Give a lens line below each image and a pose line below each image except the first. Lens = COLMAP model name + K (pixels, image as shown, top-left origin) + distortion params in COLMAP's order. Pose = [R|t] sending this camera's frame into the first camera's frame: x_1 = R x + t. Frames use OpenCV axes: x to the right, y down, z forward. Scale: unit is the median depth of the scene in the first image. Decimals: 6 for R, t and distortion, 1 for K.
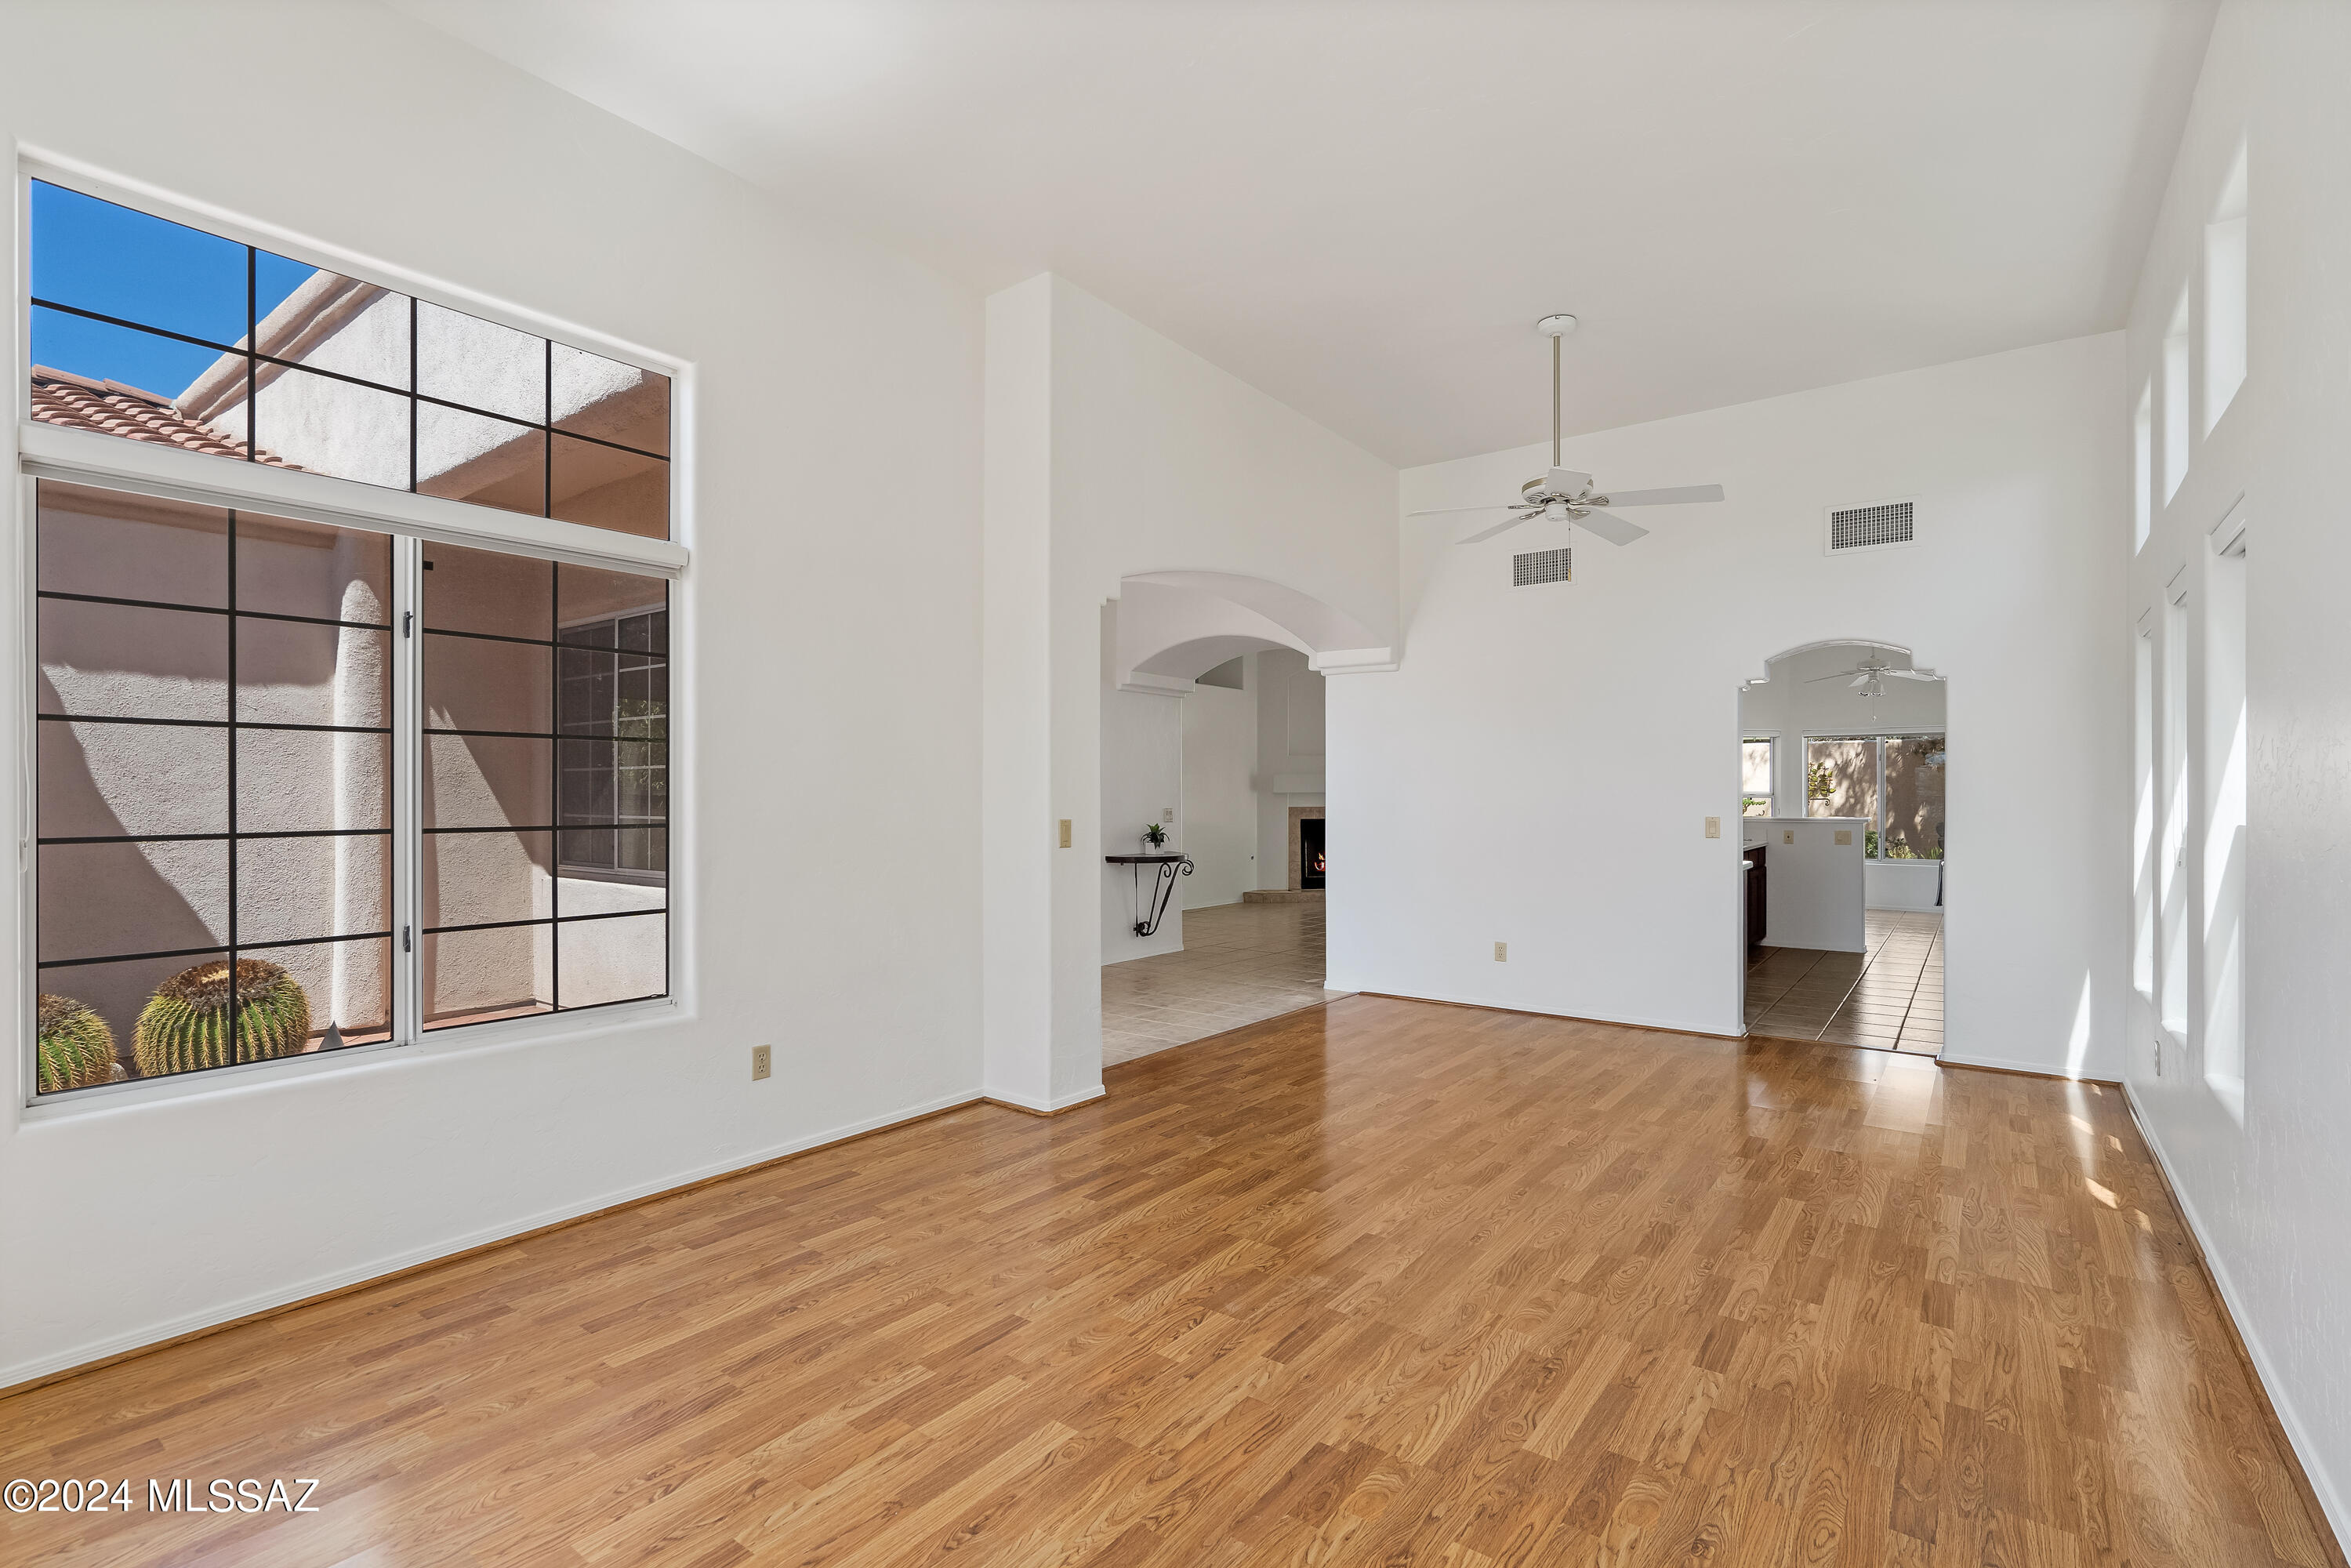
lens RADIAL K [[1088.3, 0, 1185.3], [0, 1088.3, 799.6], [0, 0, 1]] dist [-0.003326, 0.000835]
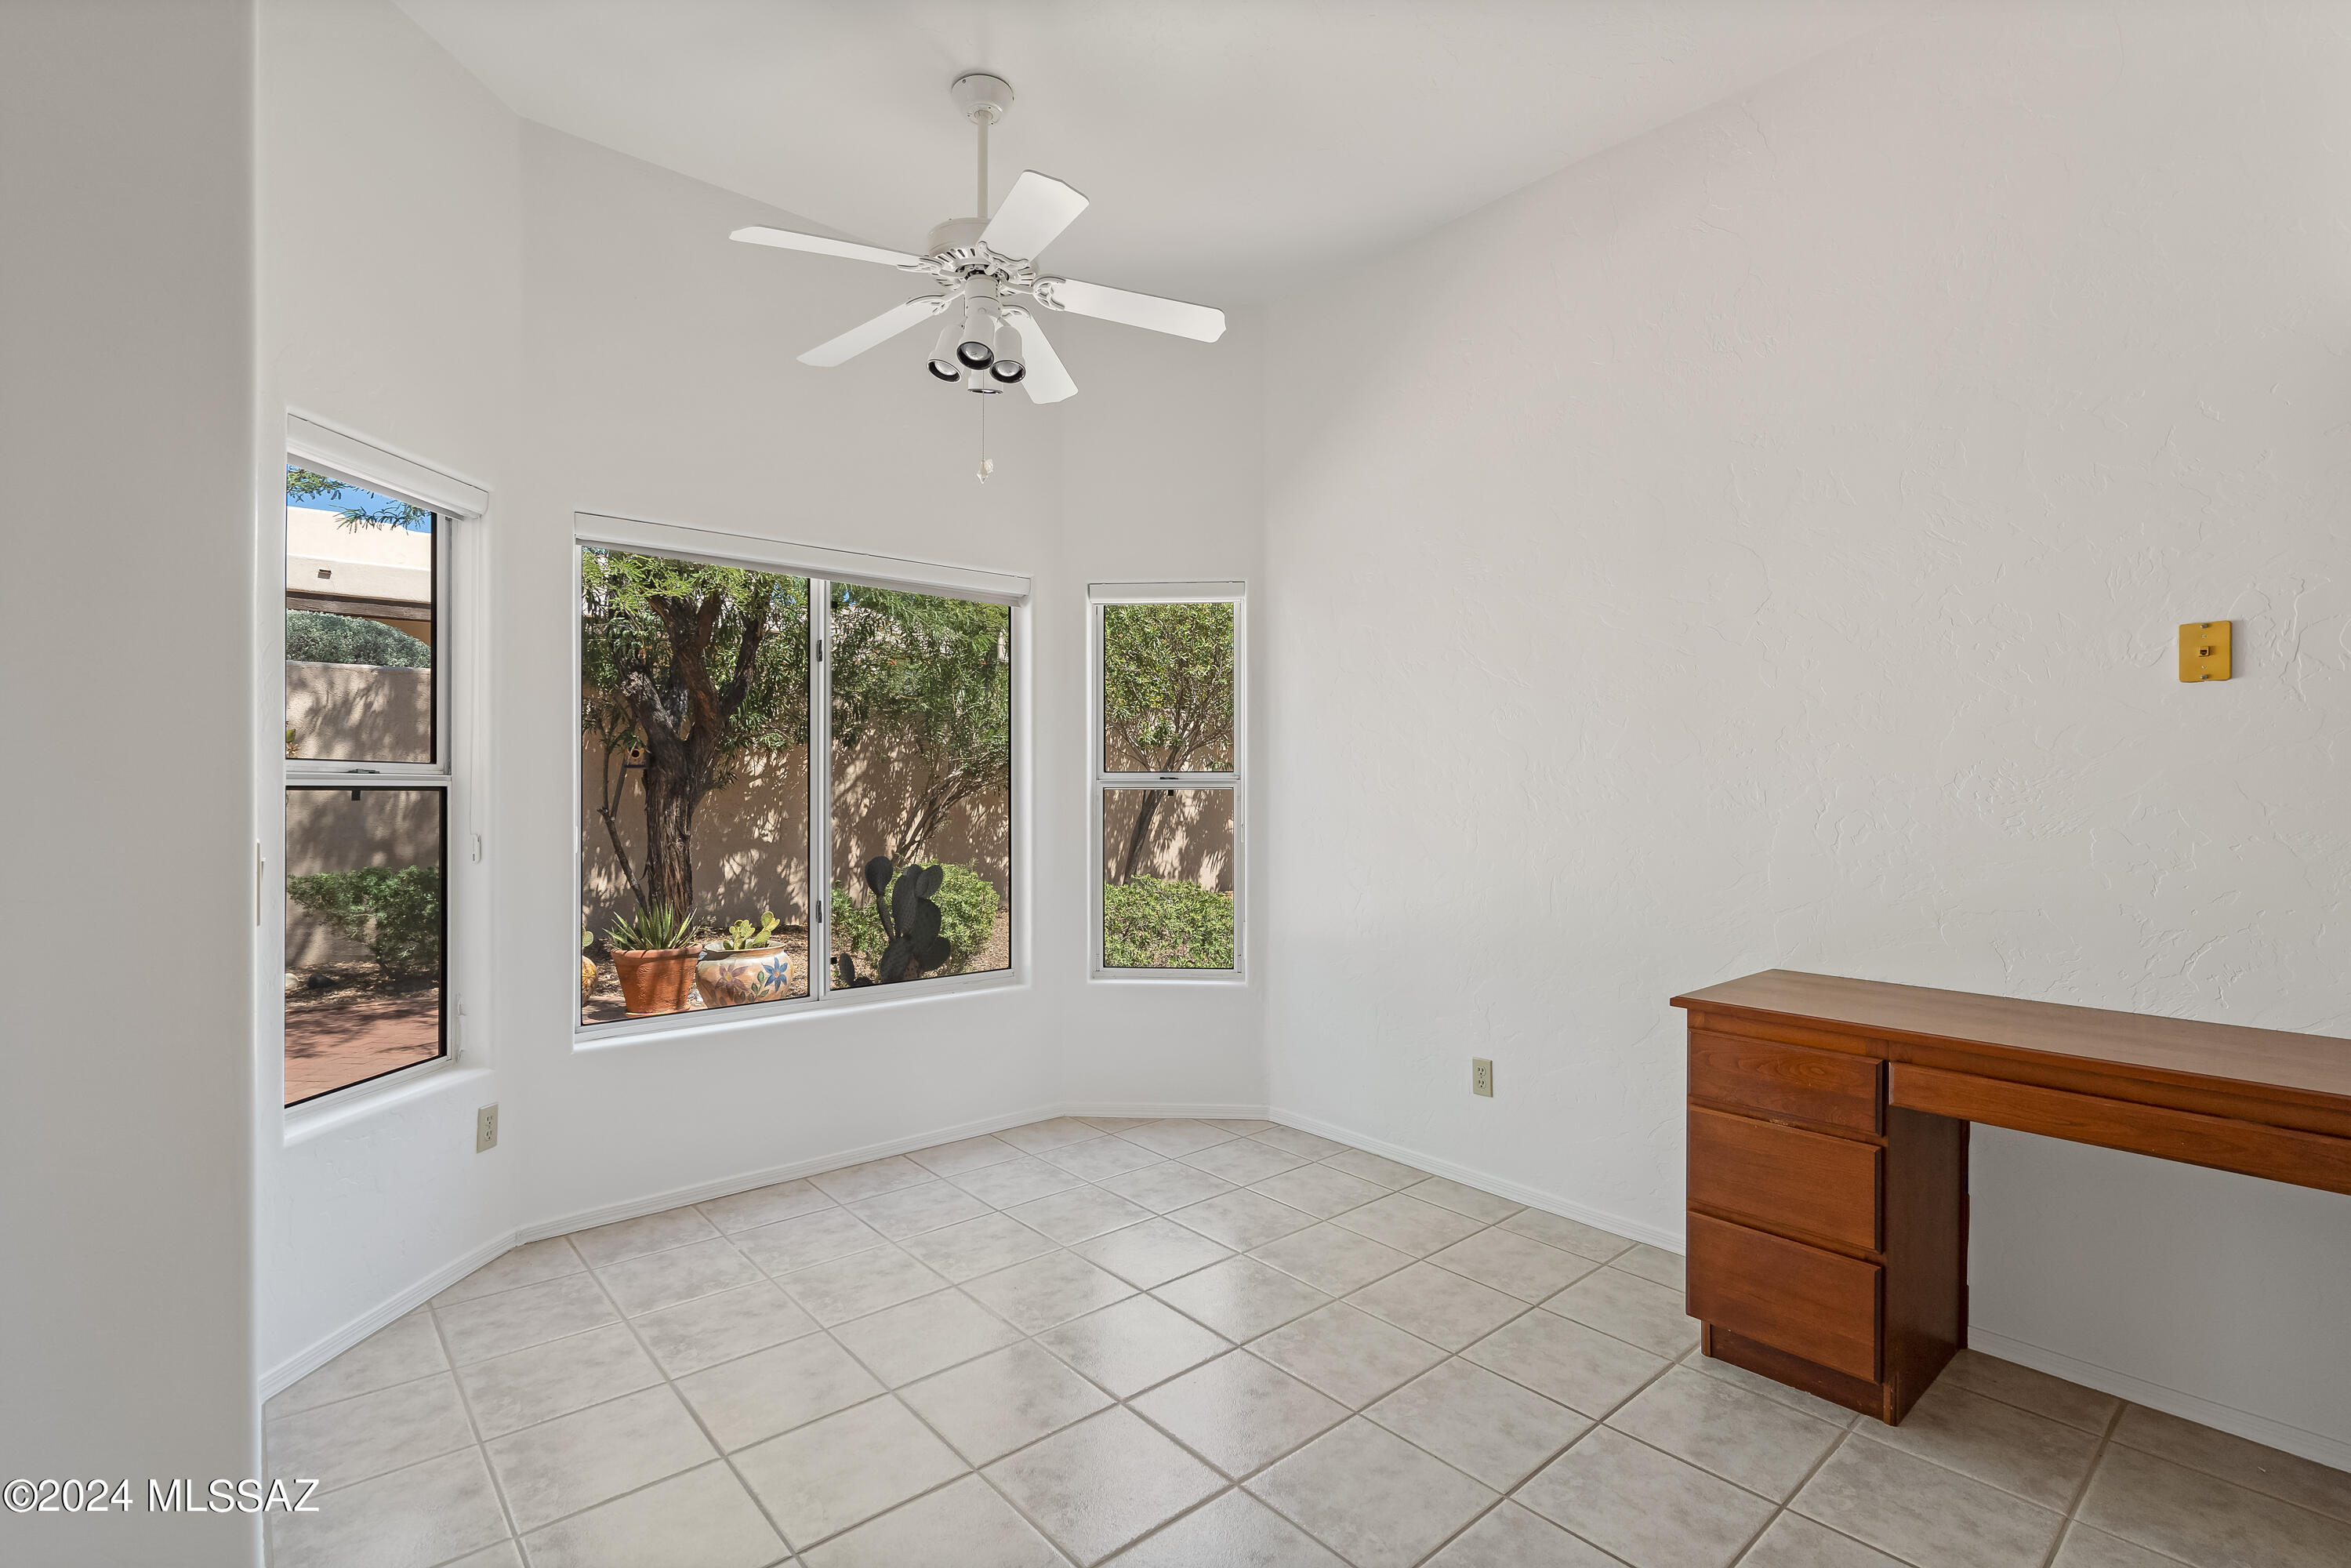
lens RADIAL K [[1088.3, 0, 1174.3], [0, 1088.3, 773.8], [0, 0, 1]] dist [-0.003326, 0.000835]
pose [[0.222001, 0.008206, 0.975012, 1.089050], [0.001162, 0.999962, -0.008681, -0.006242], [-0.975046, 0.003060, 0.221983, 2.472762]]
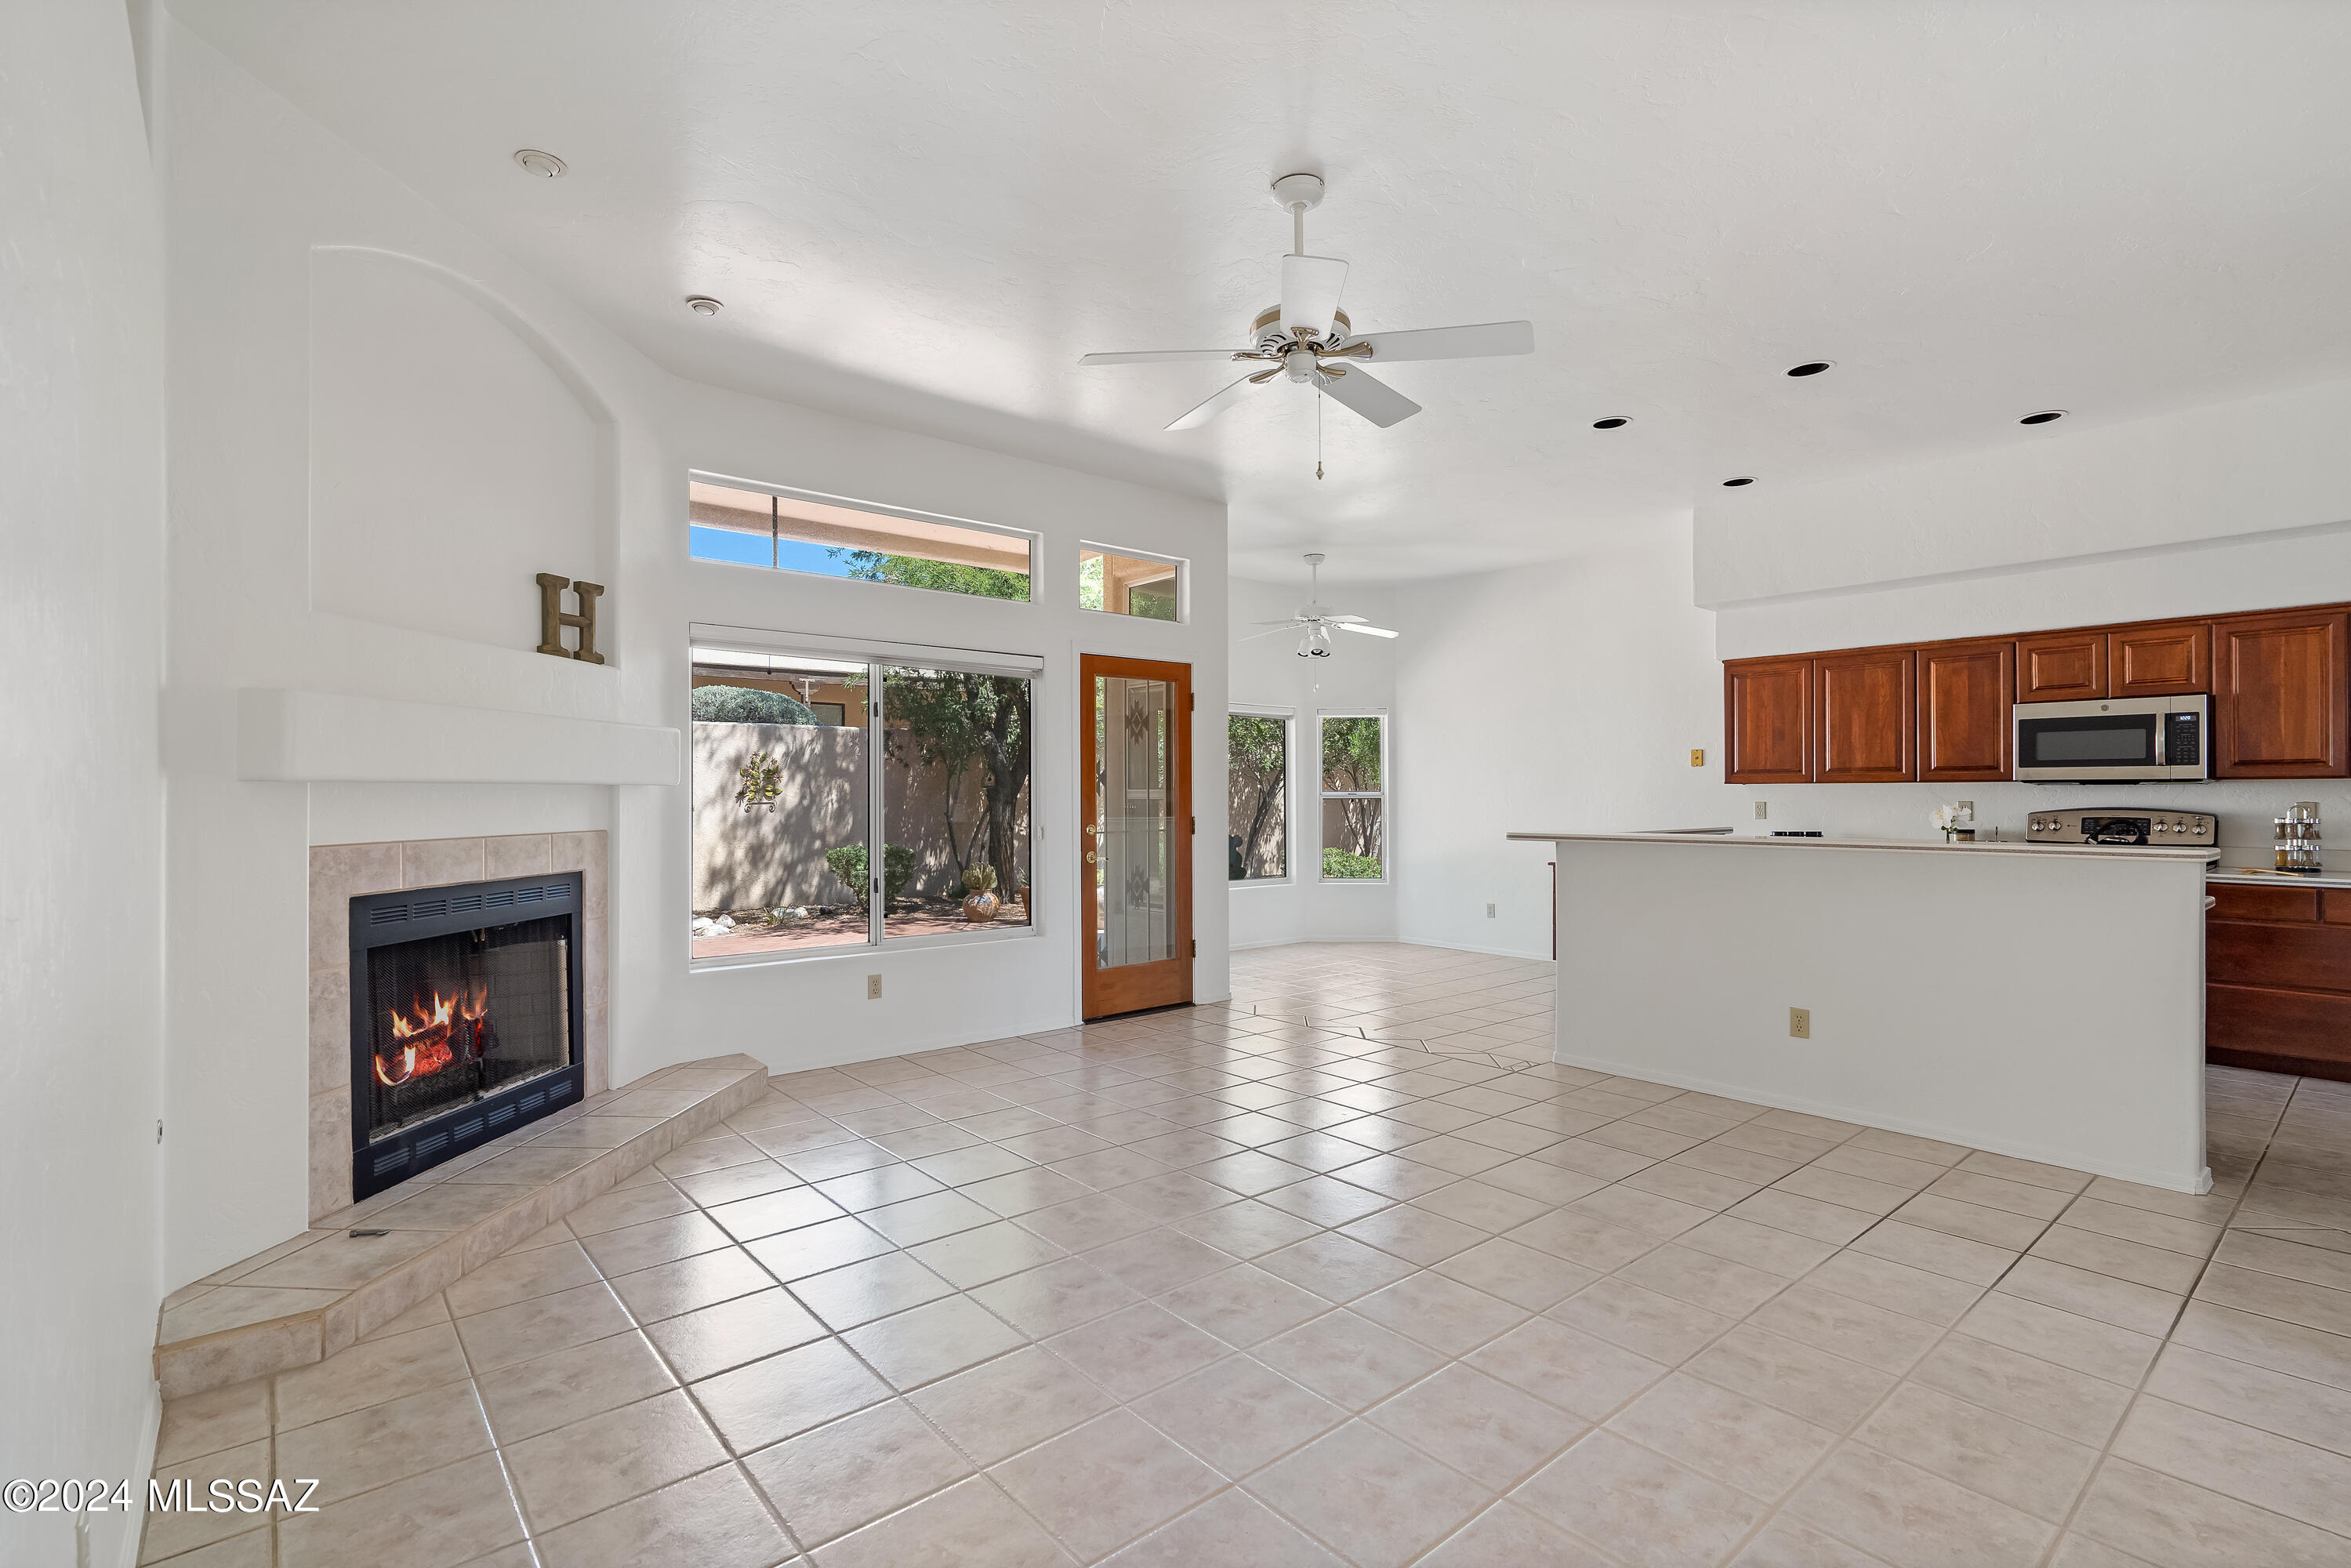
lens RADIAL K [[1088.3, 0, 1174.2], [0, 1088.3, 798.7], [0, 0, 1]] dist [-0.003326, 0.000835]
pose [[0.221635, -0.002984, 0.975125, -0.249715], [0.003829, 0.999990, 0.002190, -0.007230], [-0.975122, 0.003248, 0.221644, 2.549862]]
